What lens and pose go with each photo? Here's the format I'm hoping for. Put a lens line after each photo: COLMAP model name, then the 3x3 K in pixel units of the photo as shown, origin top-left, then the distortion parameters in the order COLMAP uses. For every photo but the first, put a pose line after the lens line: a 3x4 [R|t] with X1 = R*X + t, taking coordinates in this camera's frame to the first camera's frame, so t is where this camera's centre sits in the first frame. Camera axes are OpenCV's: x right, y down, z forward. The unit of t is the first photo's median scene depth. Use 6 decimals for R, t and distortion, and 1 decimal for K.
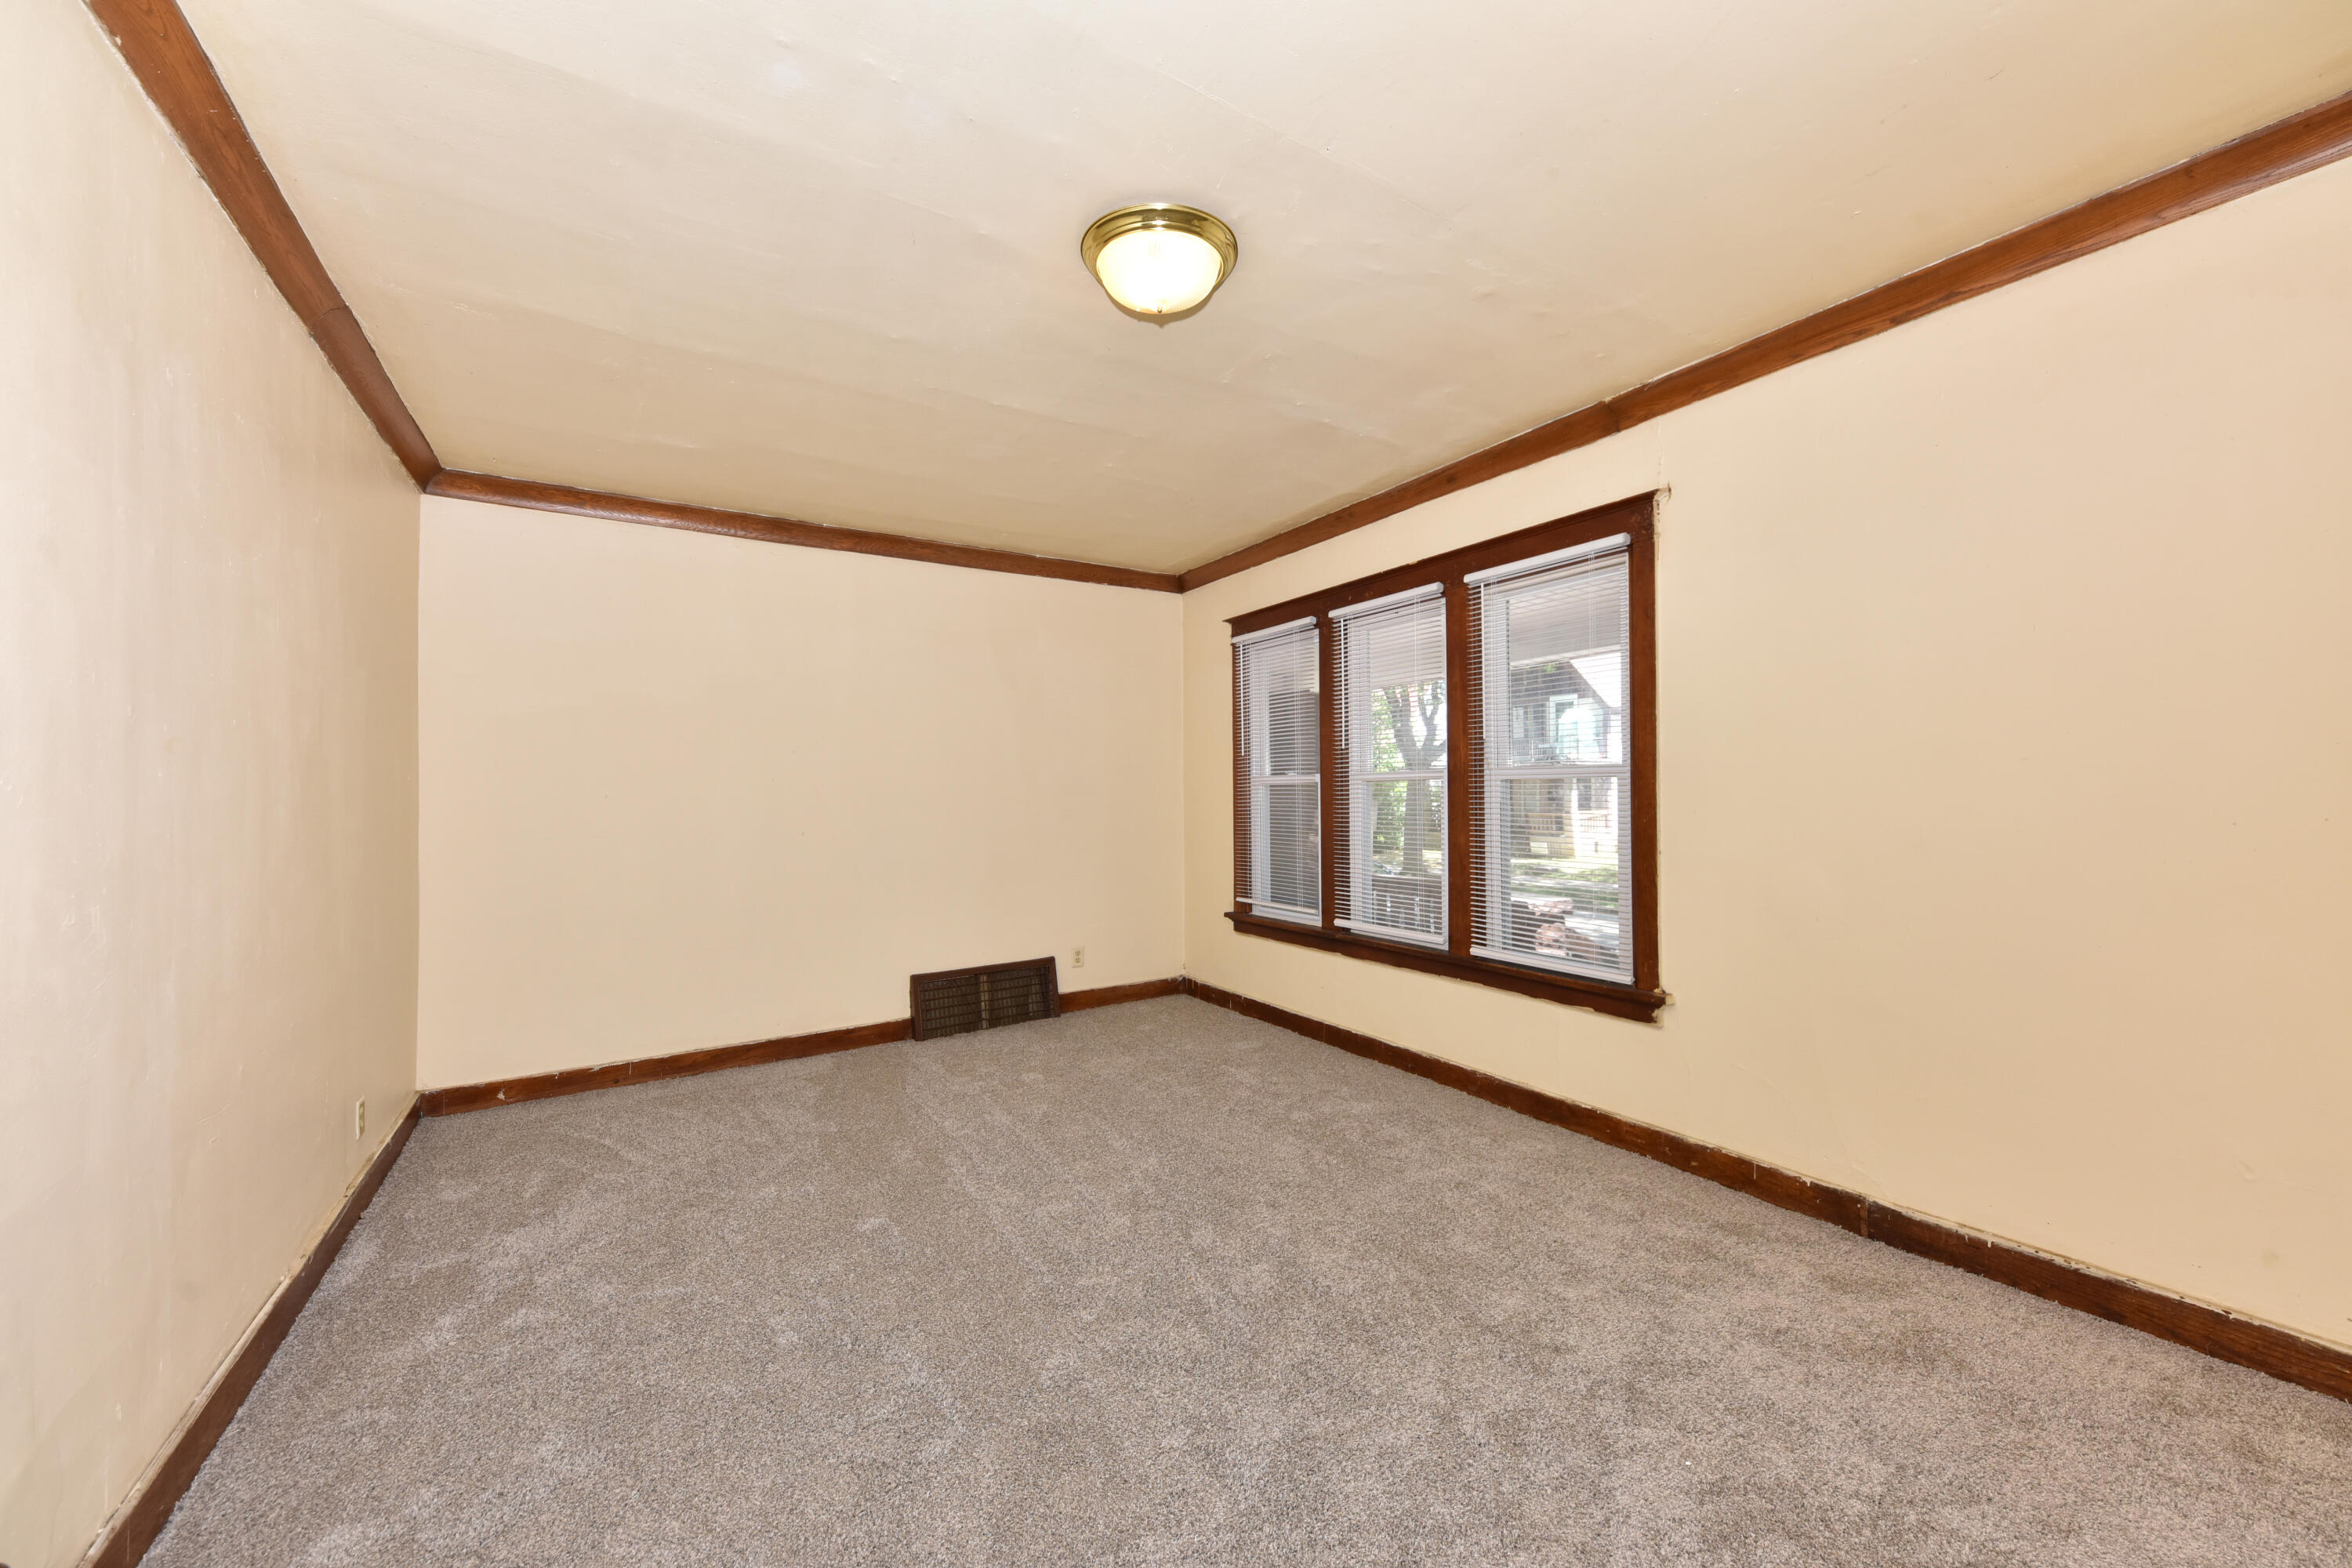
lens RADIAL K [[864.3, 0, 1176.0], [0, 864.3, 784.0], [0, 0, 1]] dist [0.001156, 0.000001]
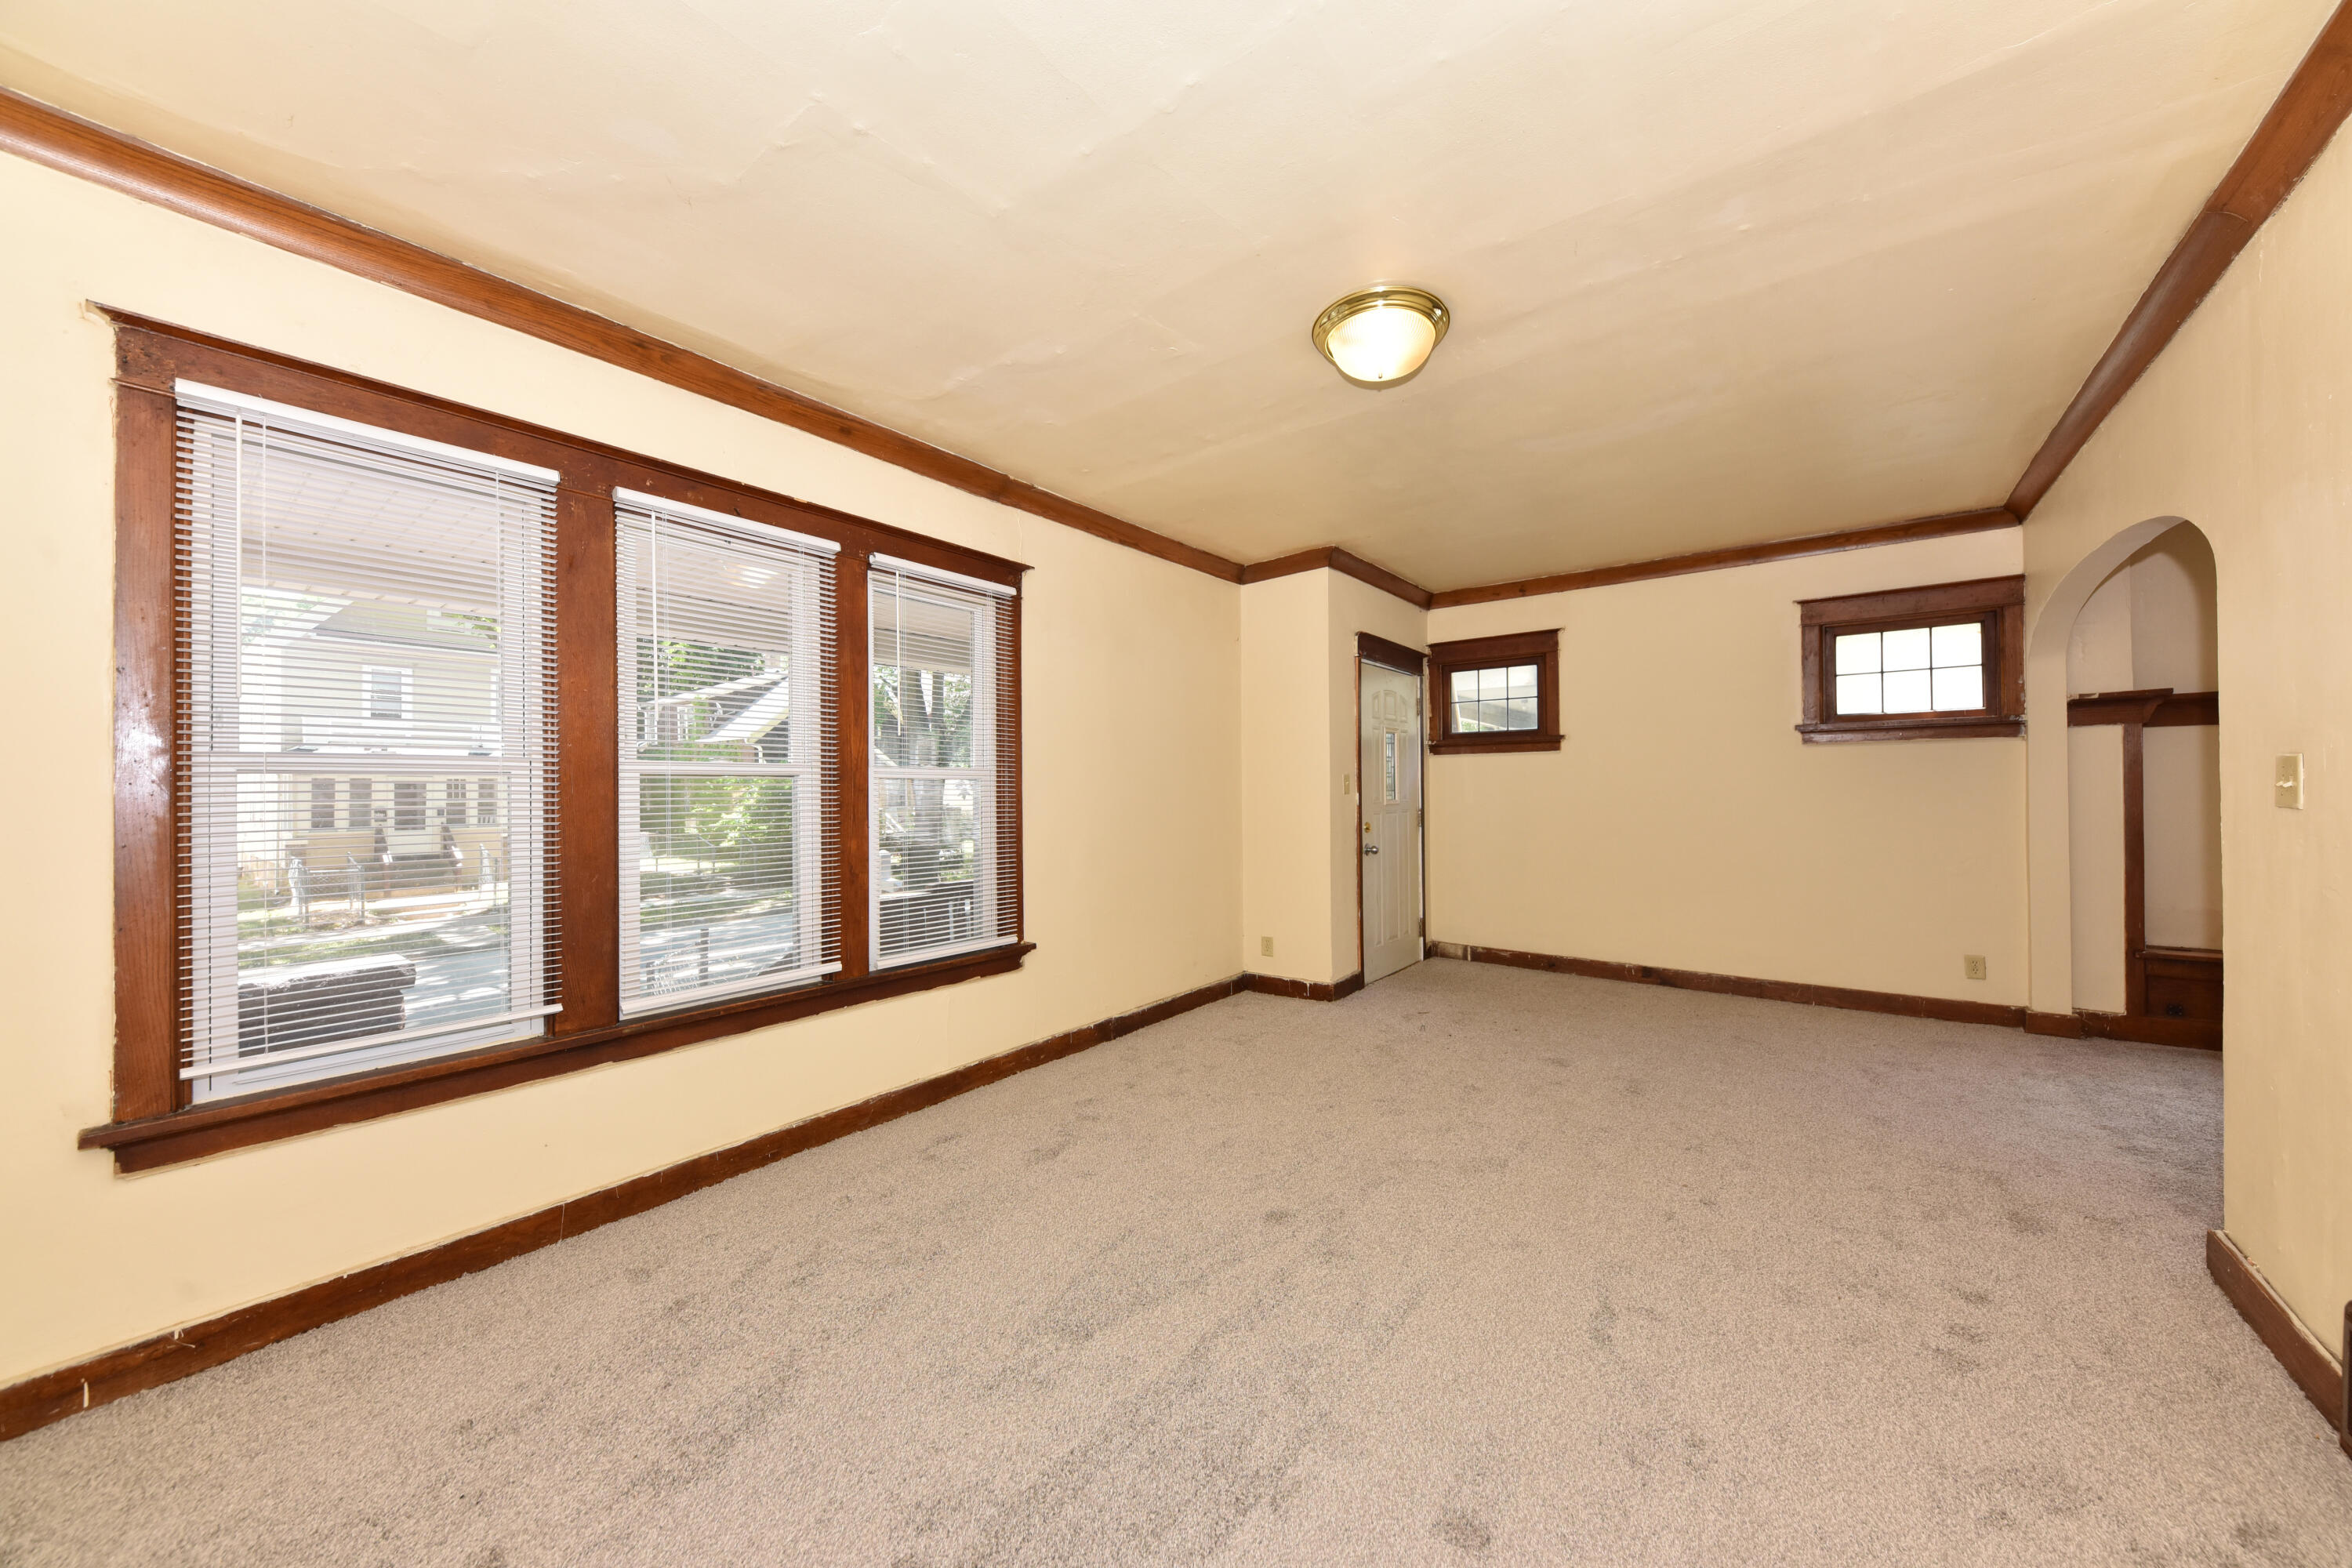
lens RADIAL K [[823.0, 0, 1176.0], [0, 823.0, 784.0], [0, 0, 1]] dist [-0.000409, -0.000043]
pose [[-0.351191, 0.019139, 0.936108, -0.530718], [-0.002189, 0.999772, -0.021262, 0.017618], [-0.936301, -0.009516, -0.351069, 0.917922]]
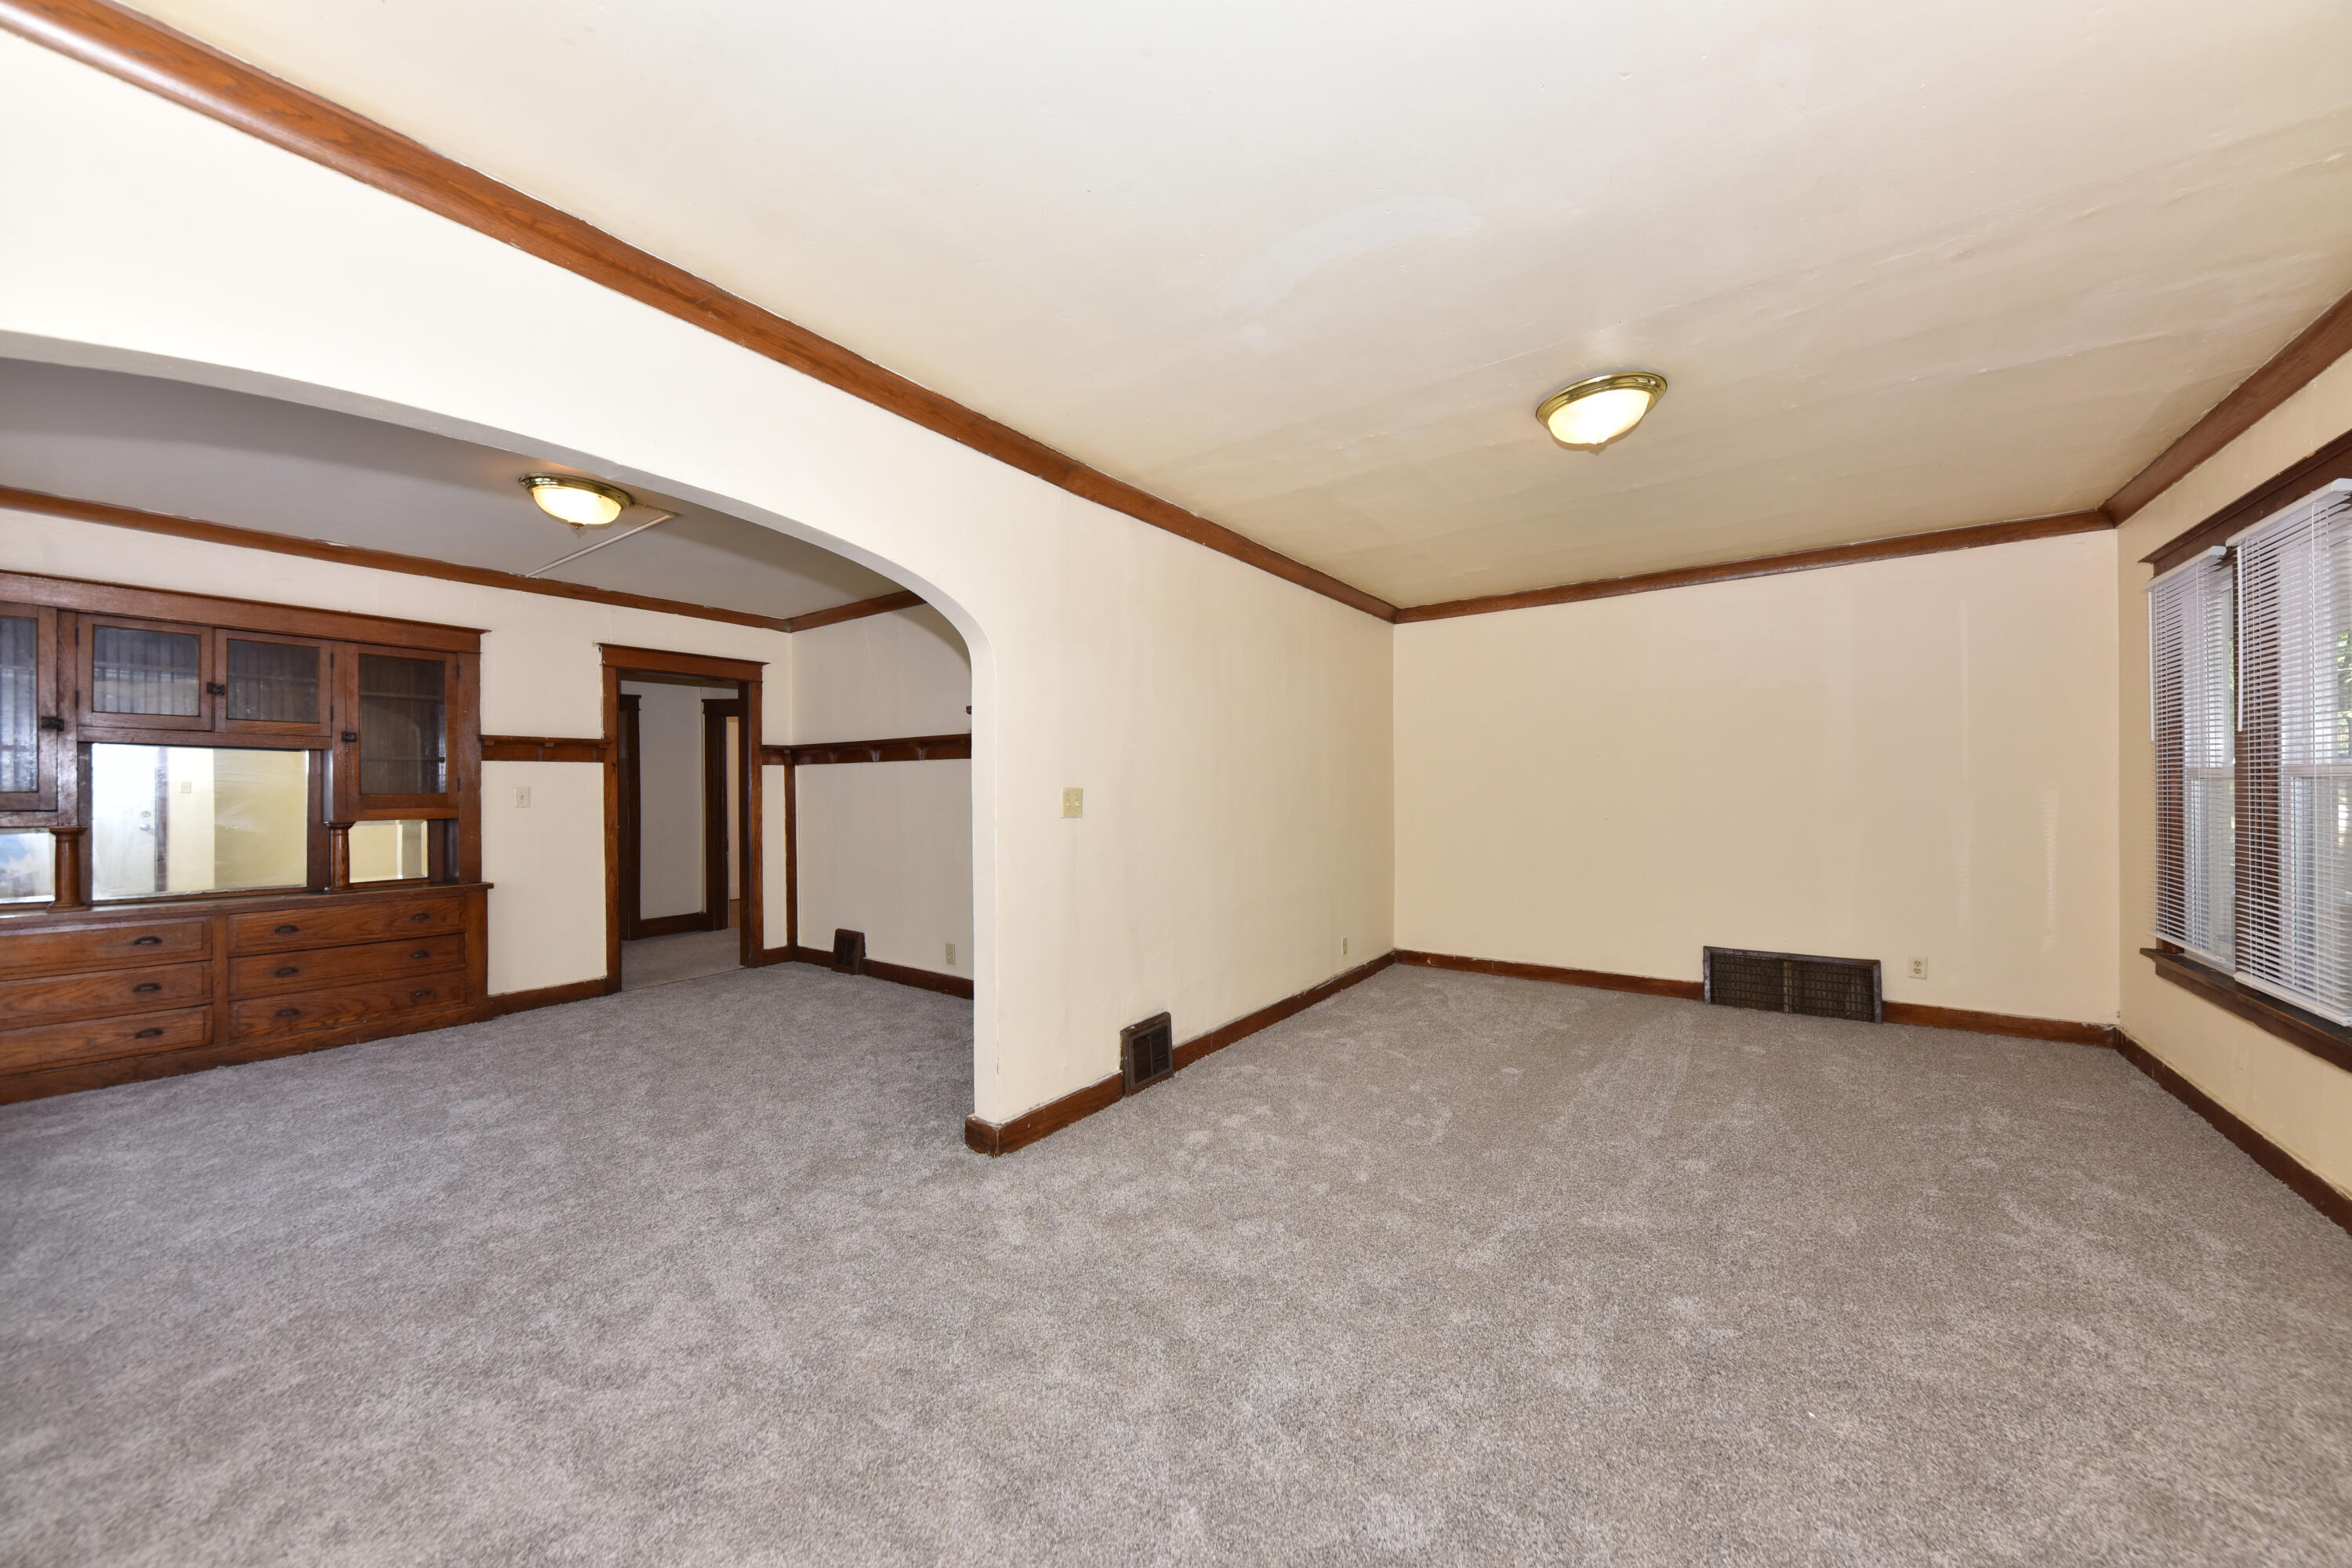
lens RADIAL K [[823.0, 0, 1176.0], [0, 823.0, 784.0], [0, 0, 1]] dist [-0.000409, -0.000043]
pose [[0.346314, 0.003951, -0.938110, 0.566043], [0.015560, 0.999829, 0.009955, -0.019018], [0.937989, -0.018045, 0.346194, -0.040496]]
